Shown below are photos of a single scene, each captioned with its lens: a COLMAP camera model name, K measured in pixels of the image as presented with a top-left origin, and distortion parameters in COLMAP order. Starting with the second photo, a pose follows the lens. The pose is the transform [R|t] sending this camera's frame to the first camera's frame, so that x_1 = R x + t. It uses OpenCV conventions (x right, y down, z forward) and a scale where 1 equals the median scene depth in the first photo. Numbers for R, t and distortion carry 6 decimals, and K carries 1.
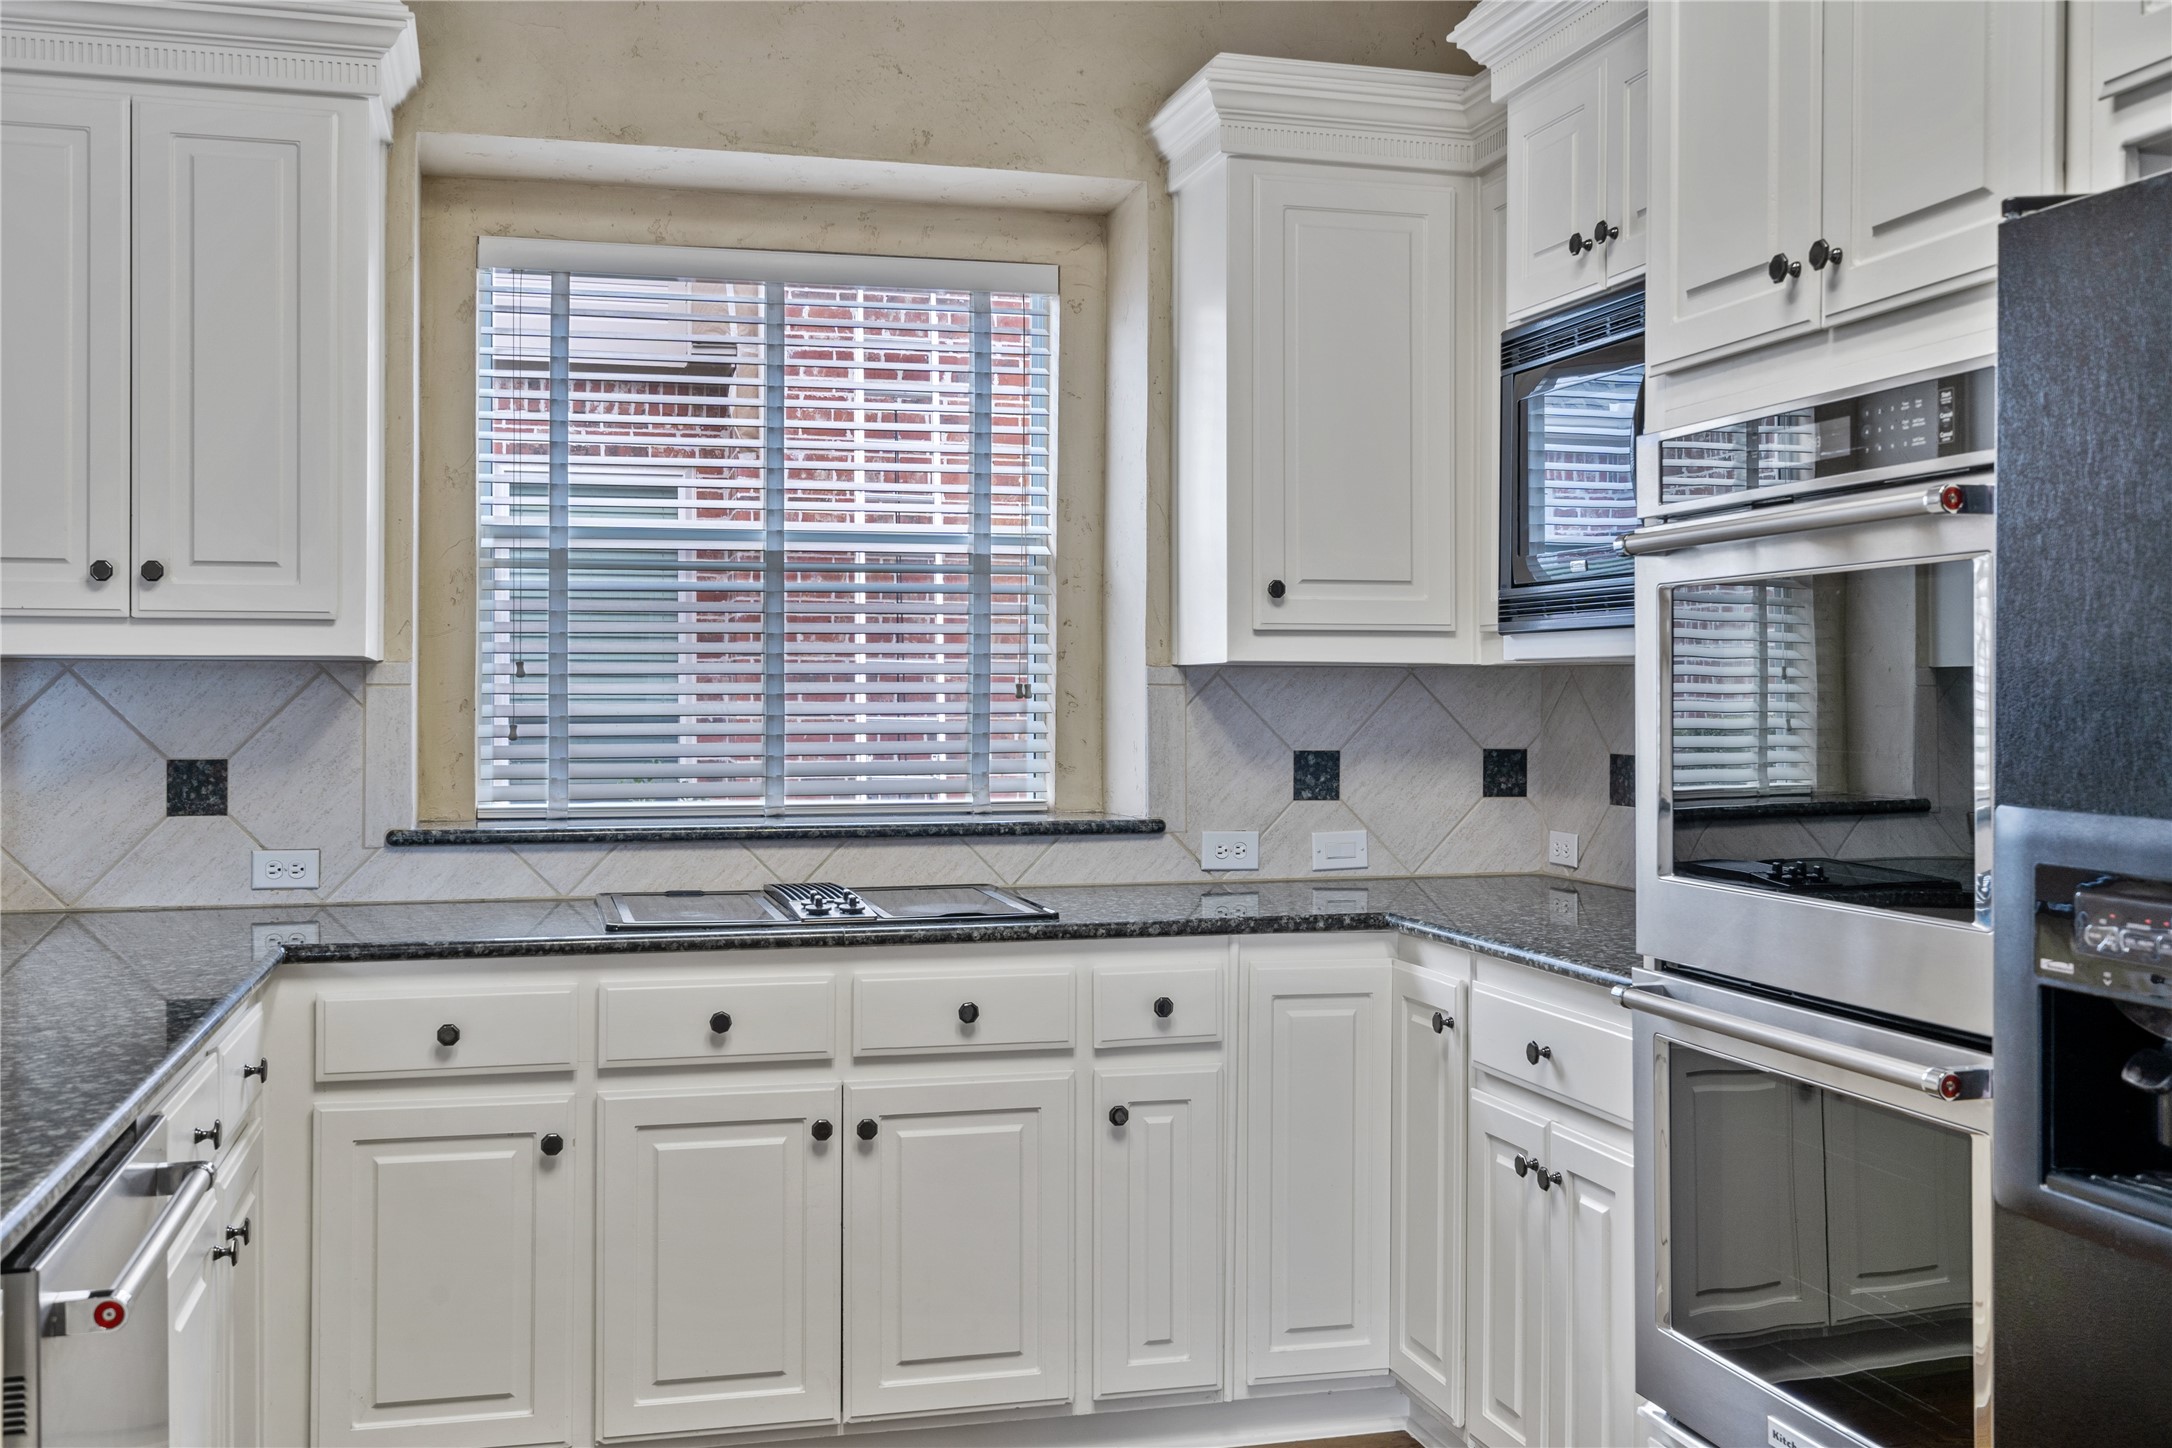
lens RADIAL K [[1967.5, 0, 1083.8], [0, 1967.5, 700.7], [0, 0, 1]] dist [-0.010698, 0.002250]
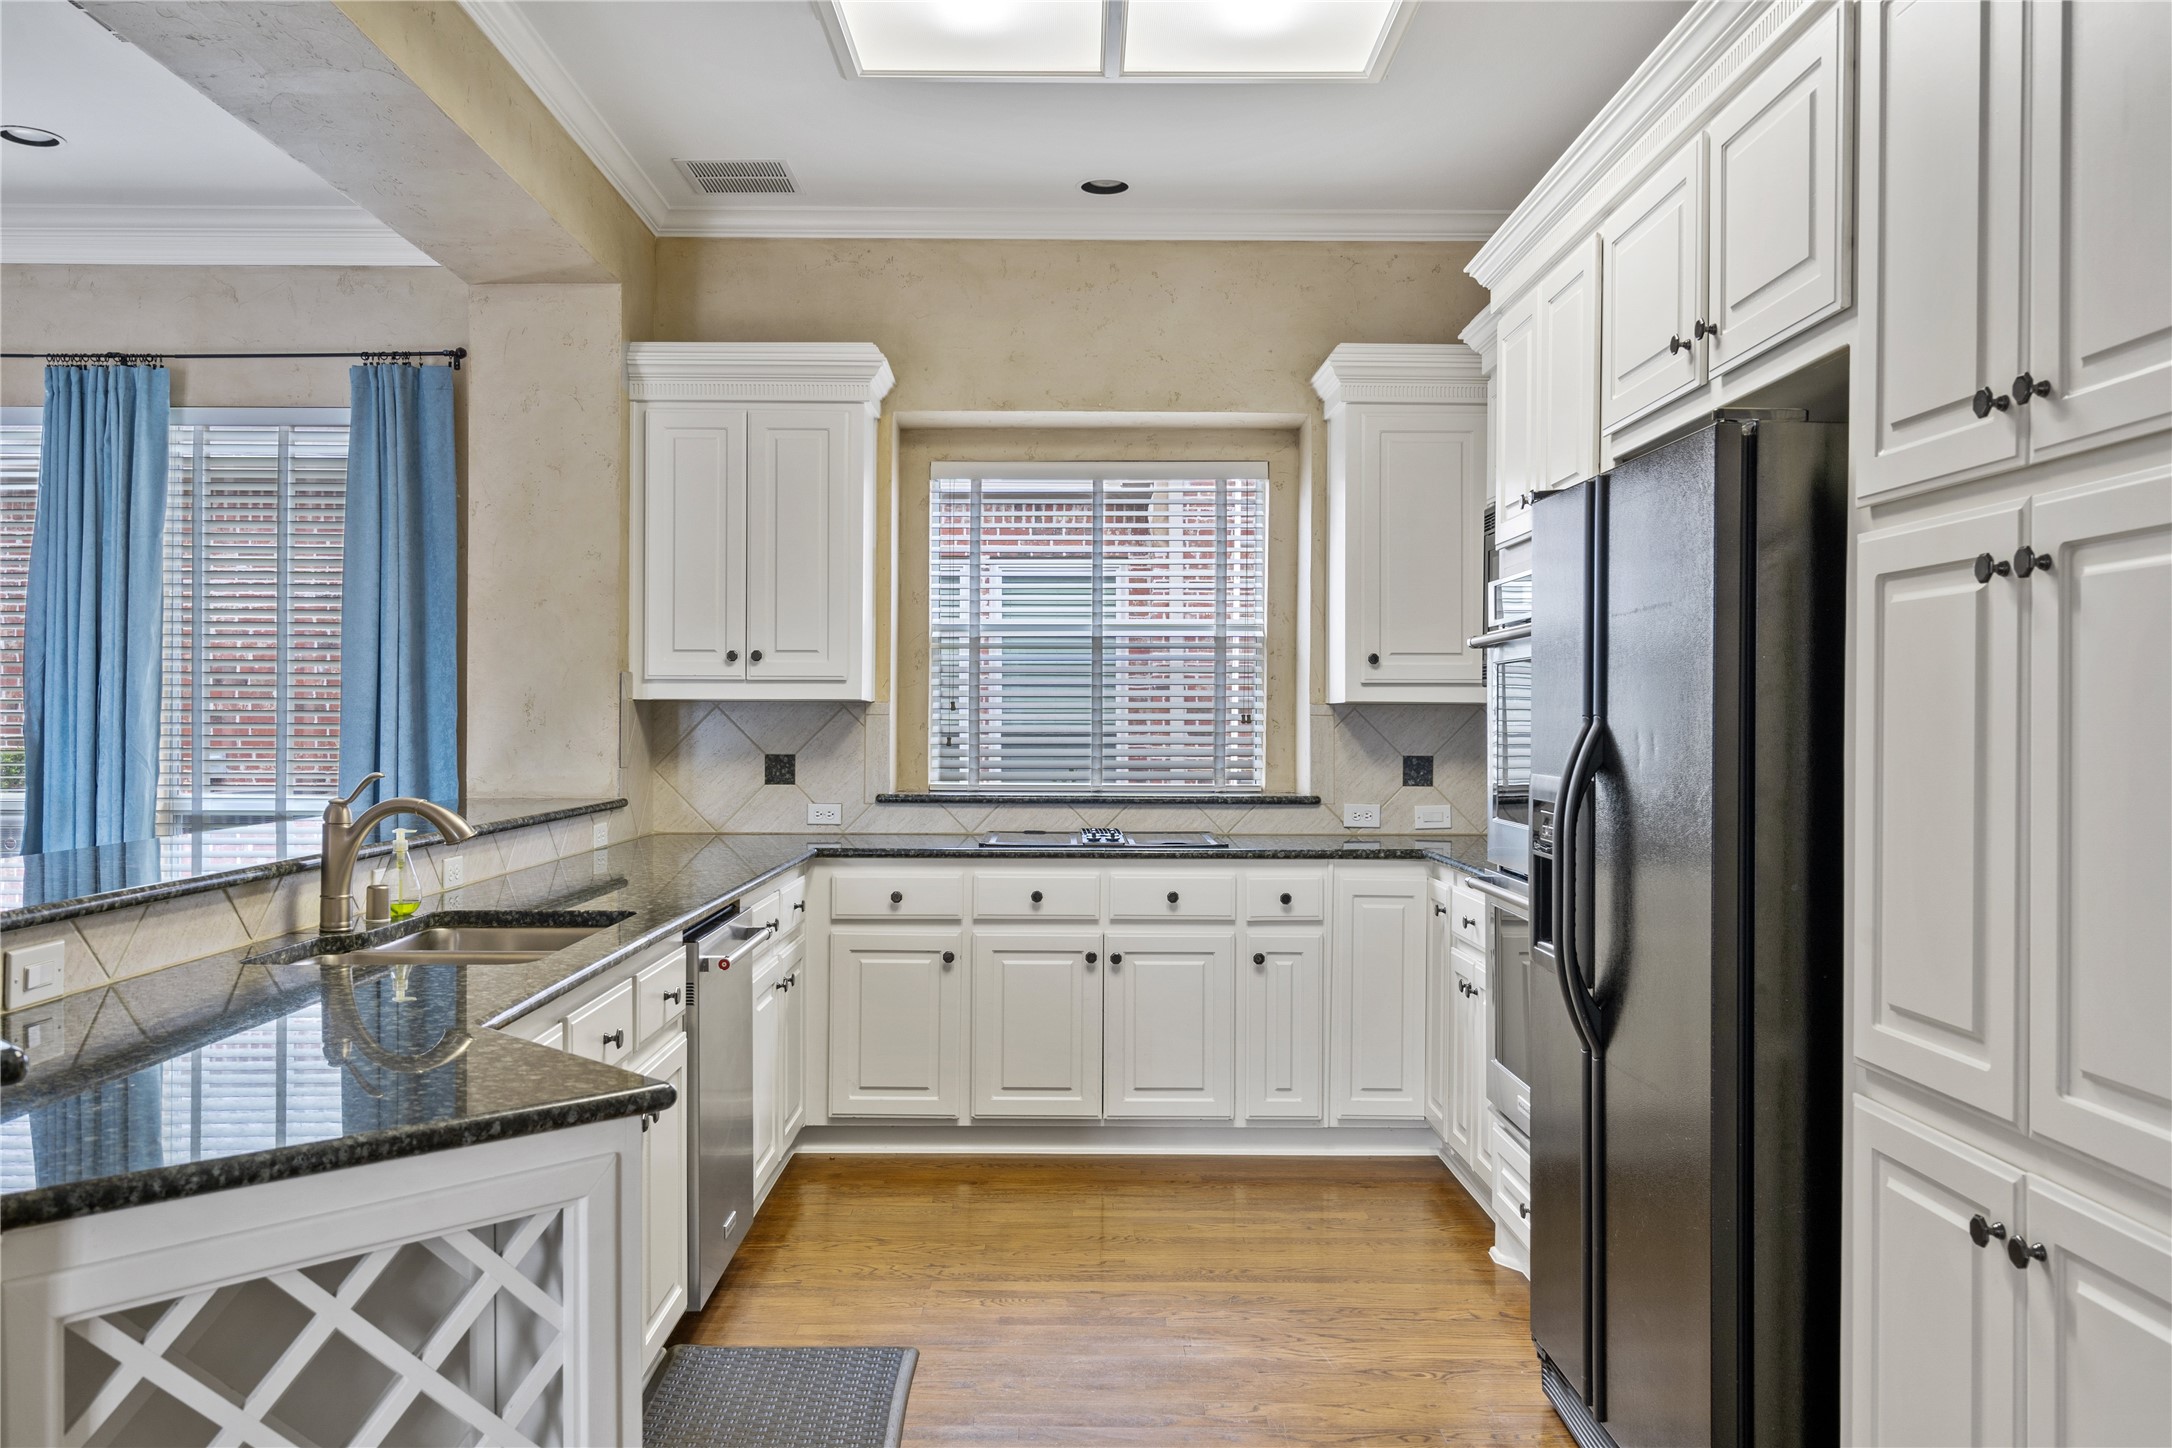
lens RADIAL K [[1444.5, 0, 1086.0], [0, 1444.5, 724.0], [0, 0, 1]] dist [-0.003246, -0.001497]
pose [[0.973163, 0.003317, -0.230094, 0.150839], [-0.003562, 0.999993, -0.000649, 0.000820], [0.230090, 0.001451, 0.973168, -0.276776]]
